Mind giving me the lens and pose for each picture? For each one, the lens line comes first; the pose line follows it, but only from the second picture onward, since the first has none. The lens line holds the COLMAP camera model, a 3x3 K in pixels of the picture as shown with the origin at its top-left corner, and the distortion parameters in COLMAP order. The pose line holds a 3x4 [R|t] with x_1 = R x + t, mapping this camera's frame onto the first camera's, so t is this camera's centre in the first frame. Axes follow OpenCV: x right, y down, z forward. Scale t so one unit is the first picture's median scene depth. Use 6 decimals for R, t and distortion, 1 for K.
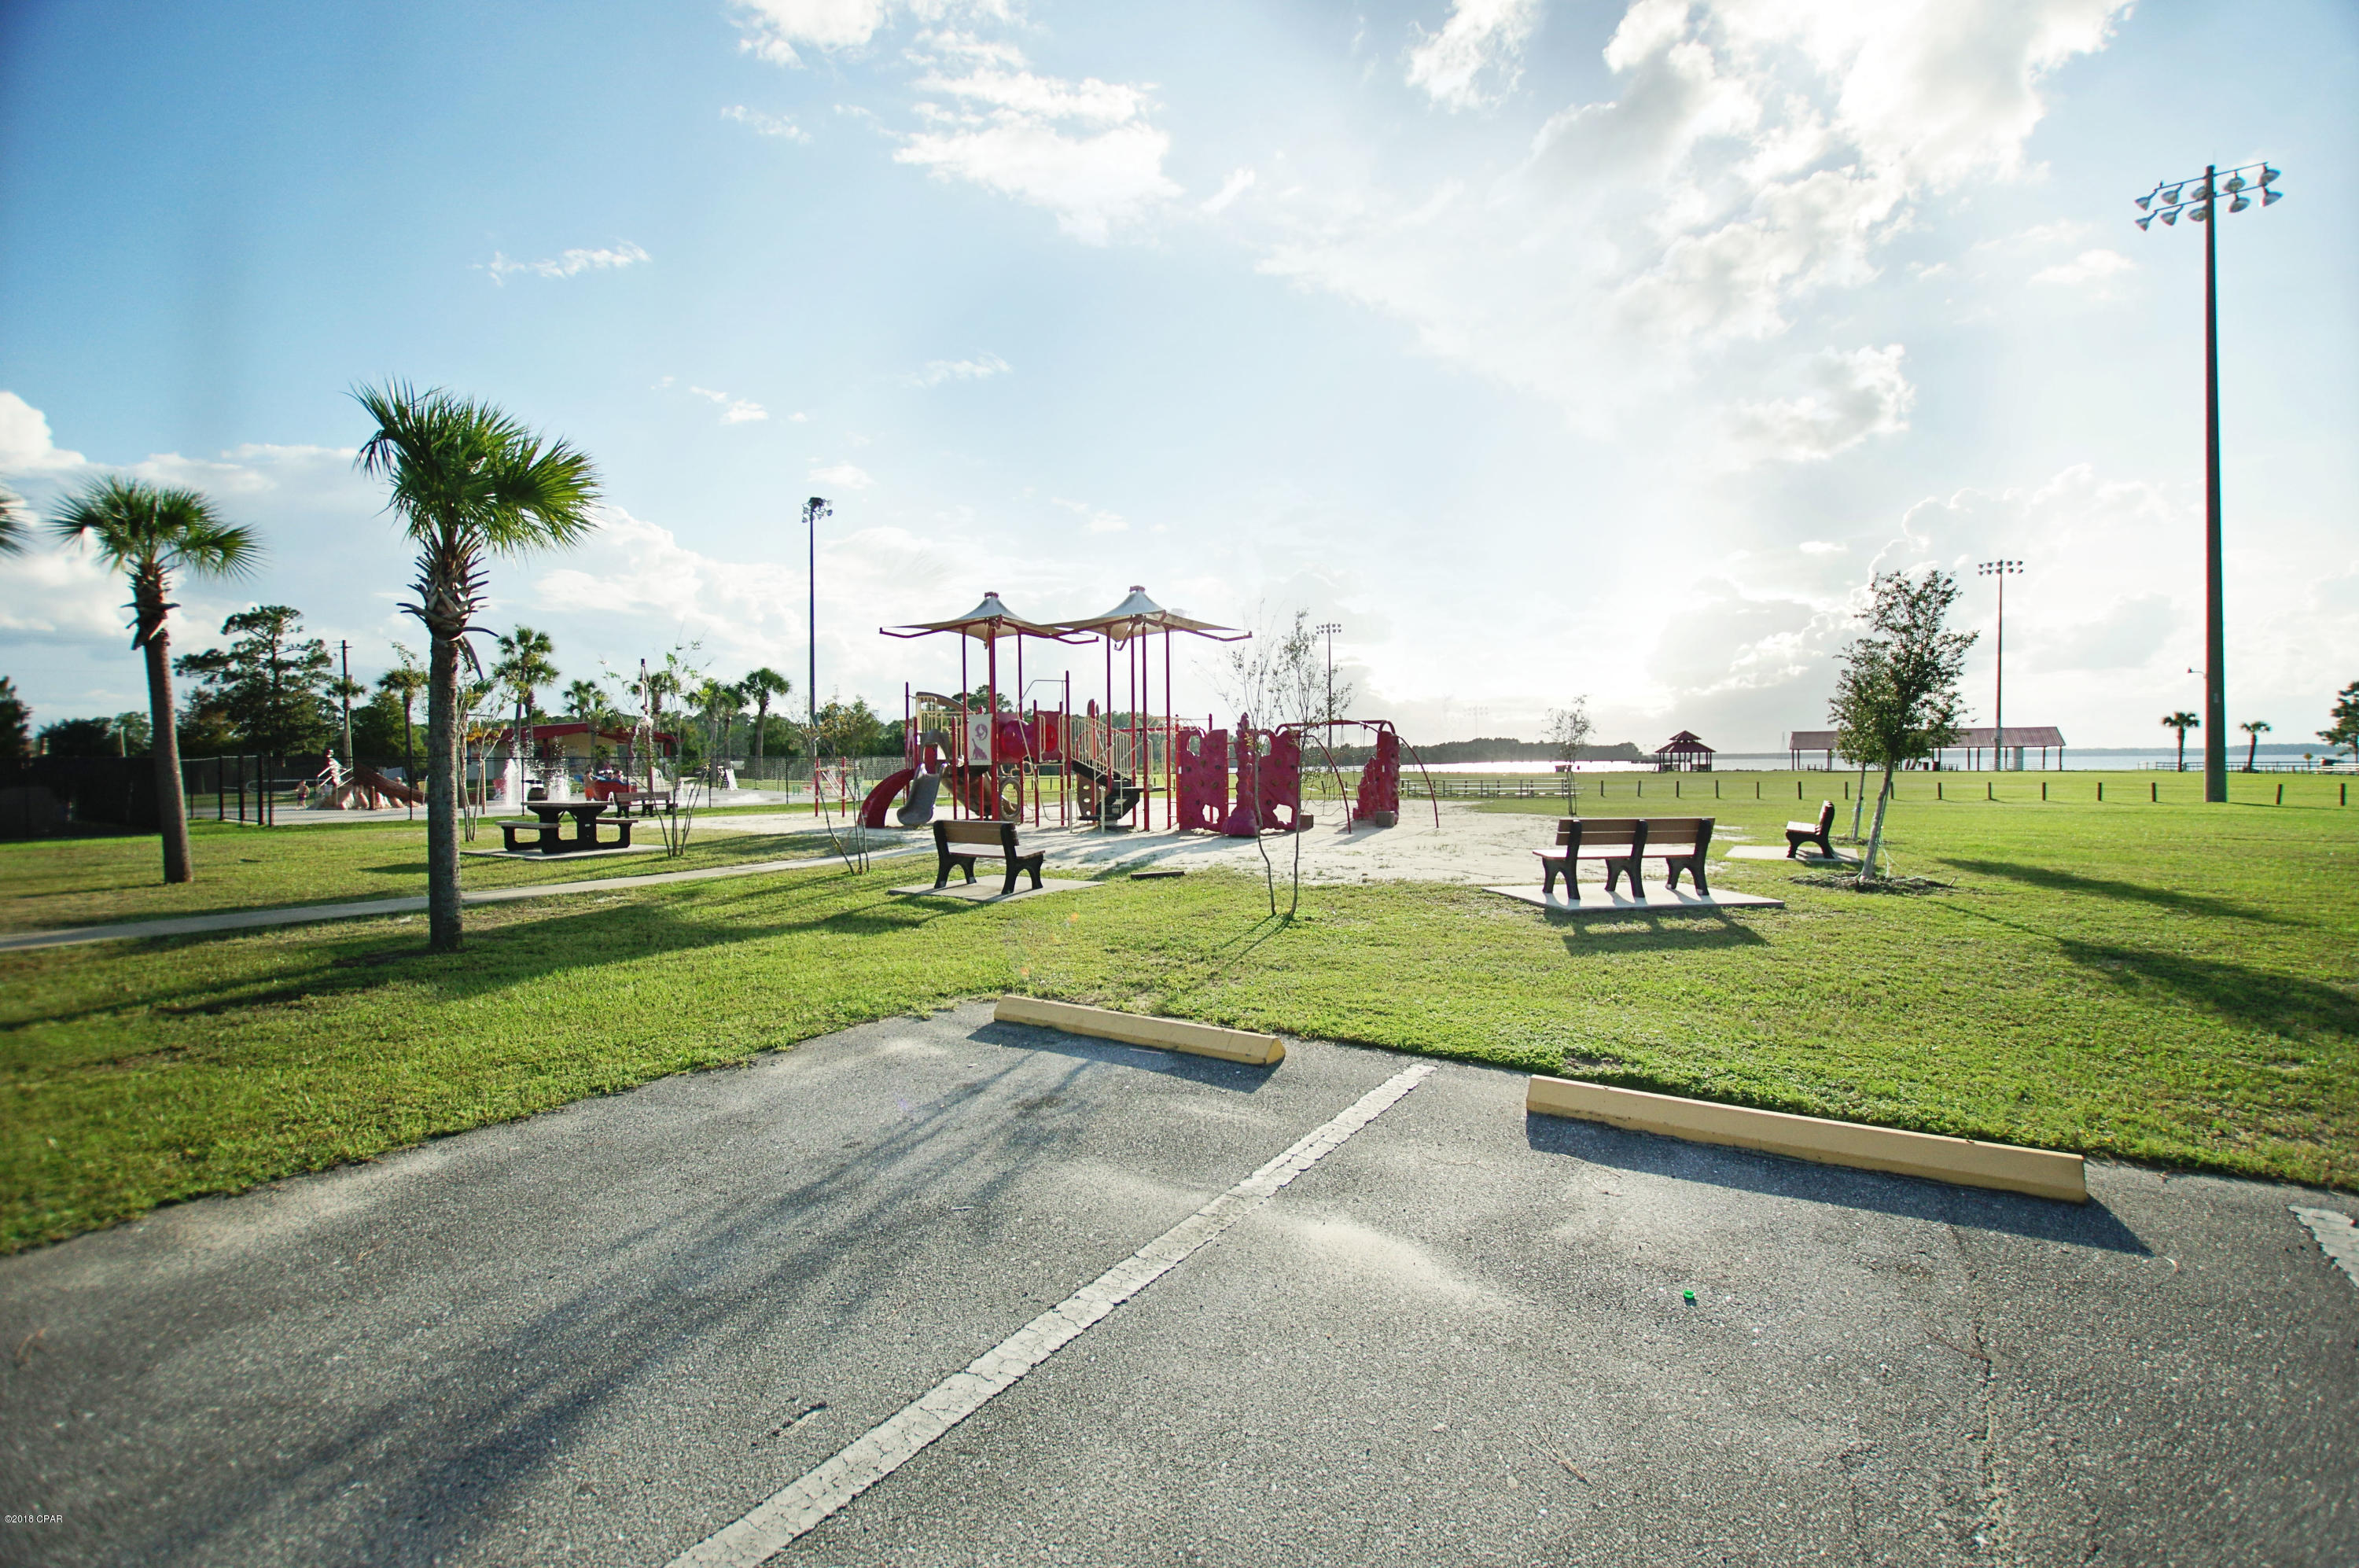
lens RADIAL K [[1037.5, 0, 1189.4], [0, 1037.5, 776.1], [0, 0, 1]] dist [-0.029473, 0.003951]
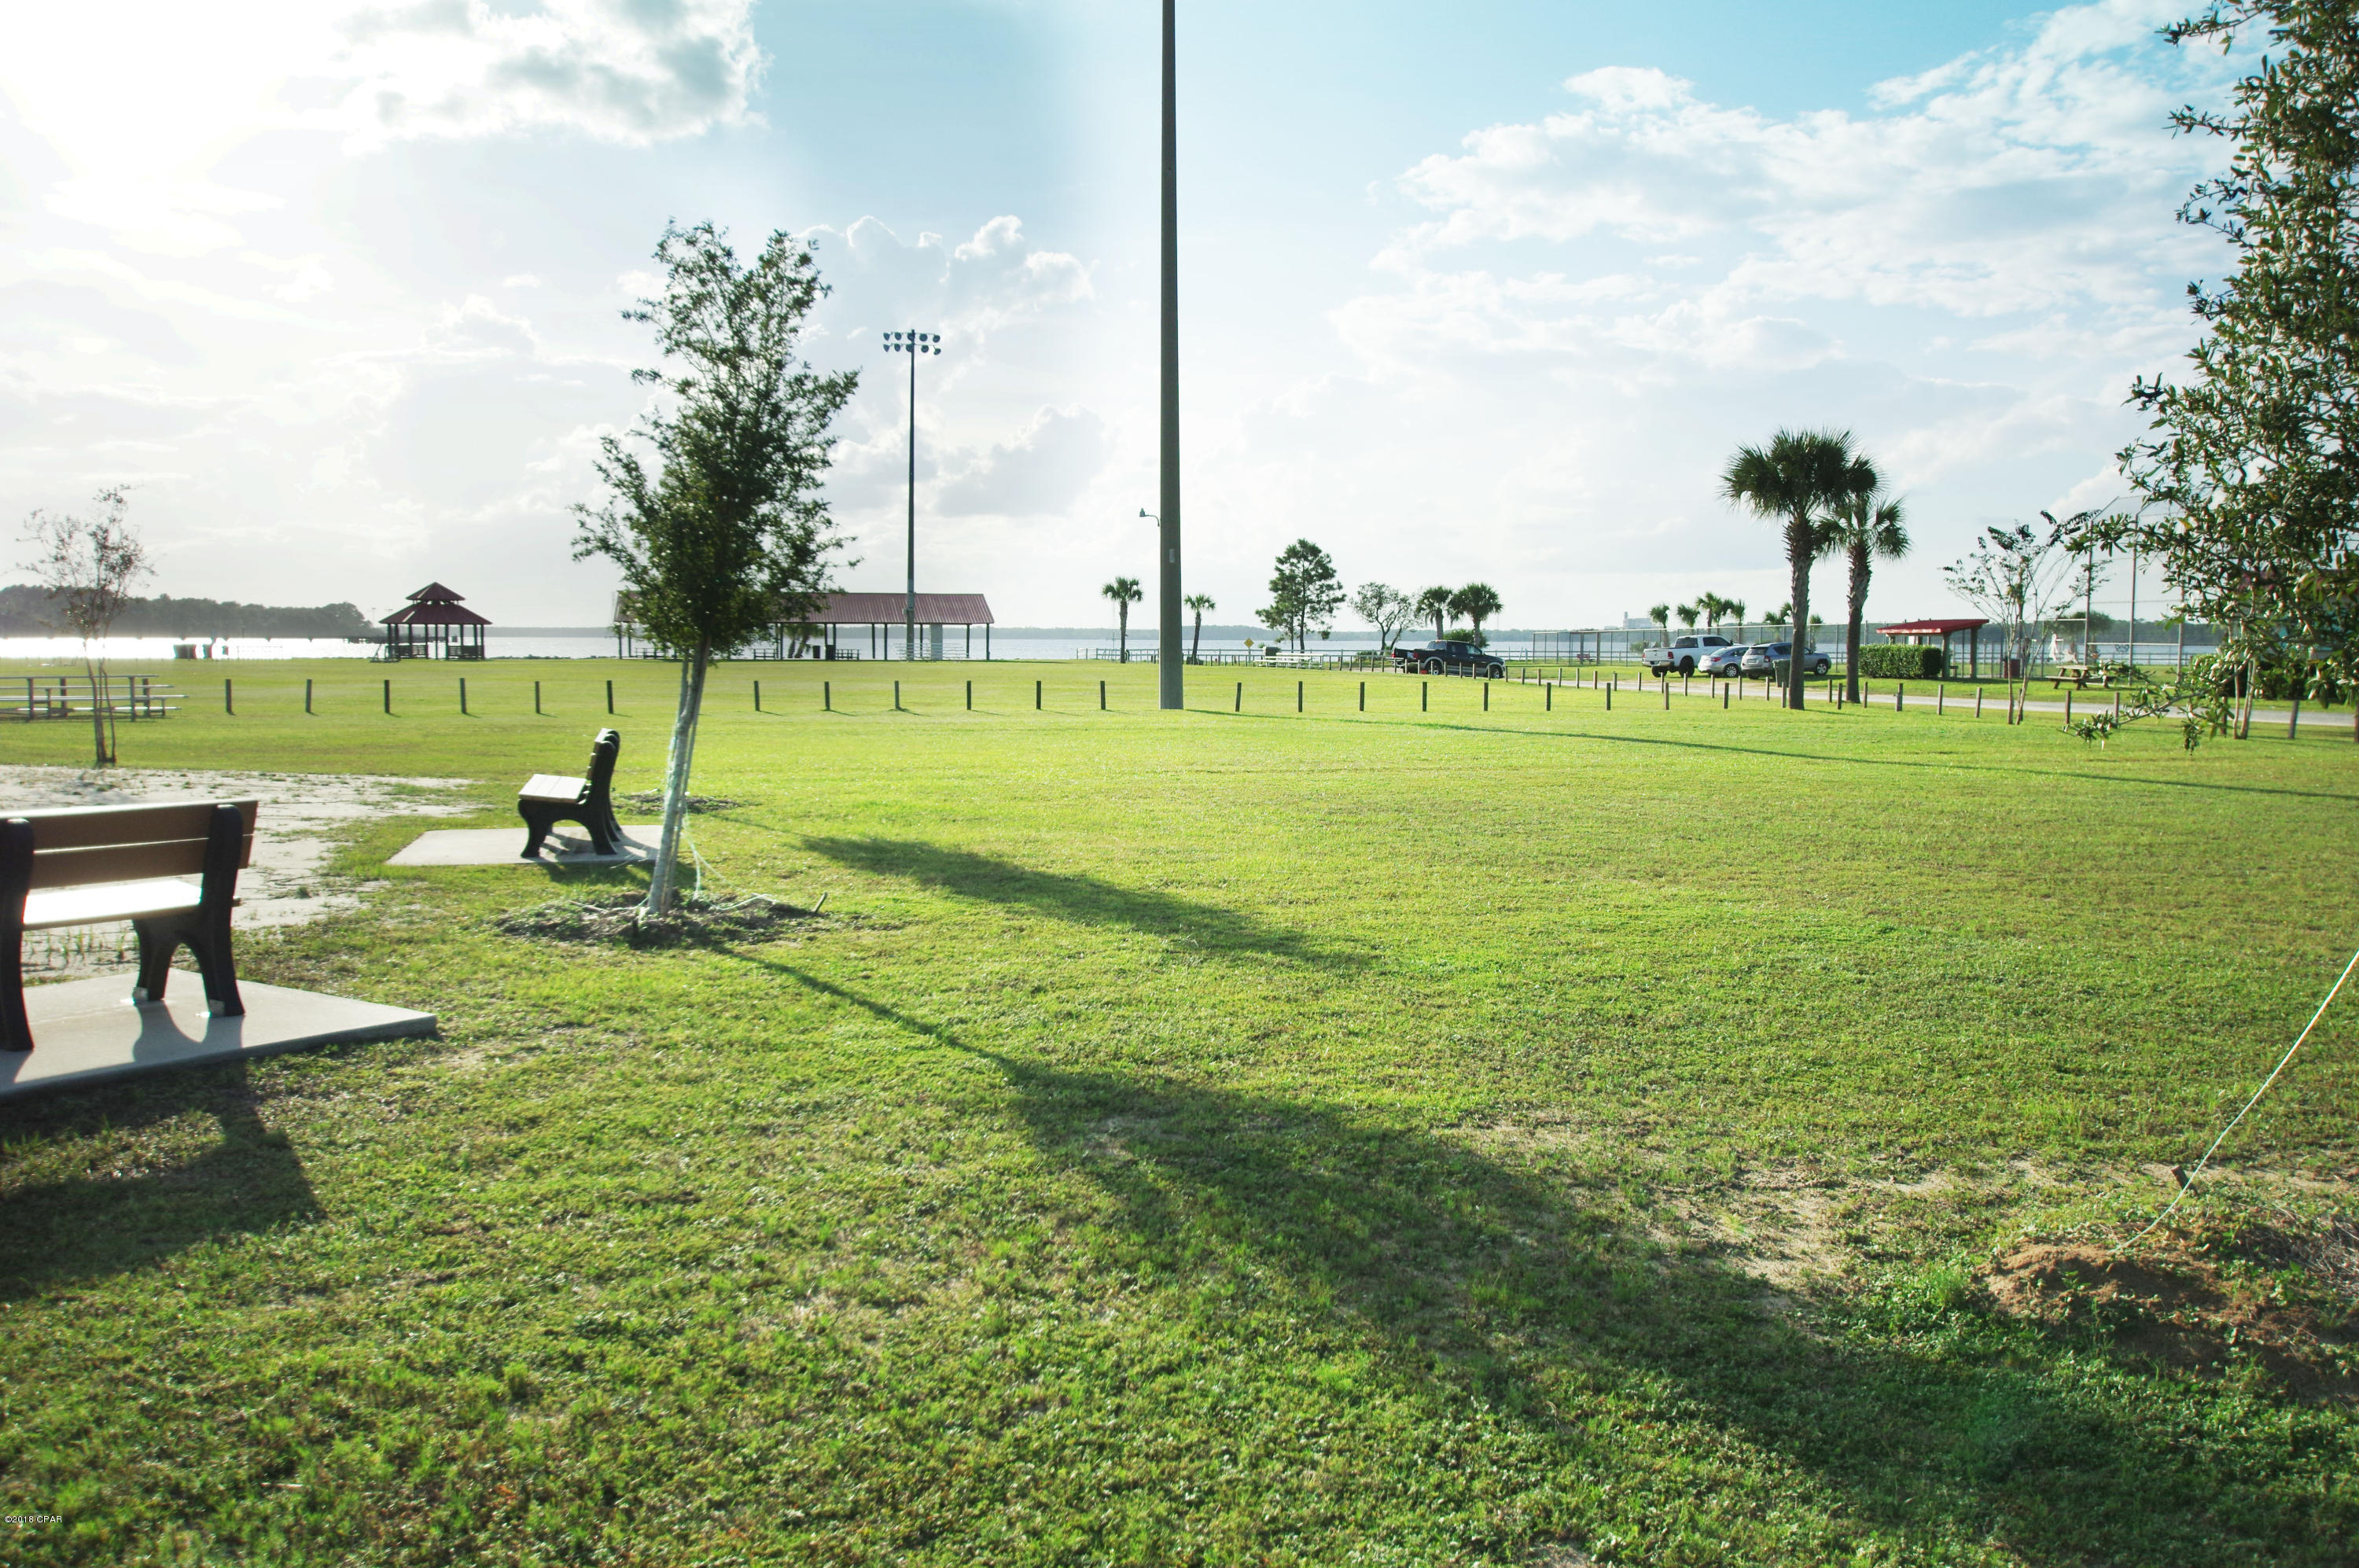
lens RADIAL K [[1931.0, 0, 1236.7], [0, 1931.0, 777.8], [0, 0, 1]] dist [-0.012865, 0.058307]
pose [[0.669671, -0.041386, 0.741504, 0.164485], [-0.001231, 0.998383, 0.056835, -0.004941], [-0.742657, -0.038973, 0.668537, 0.198316]]
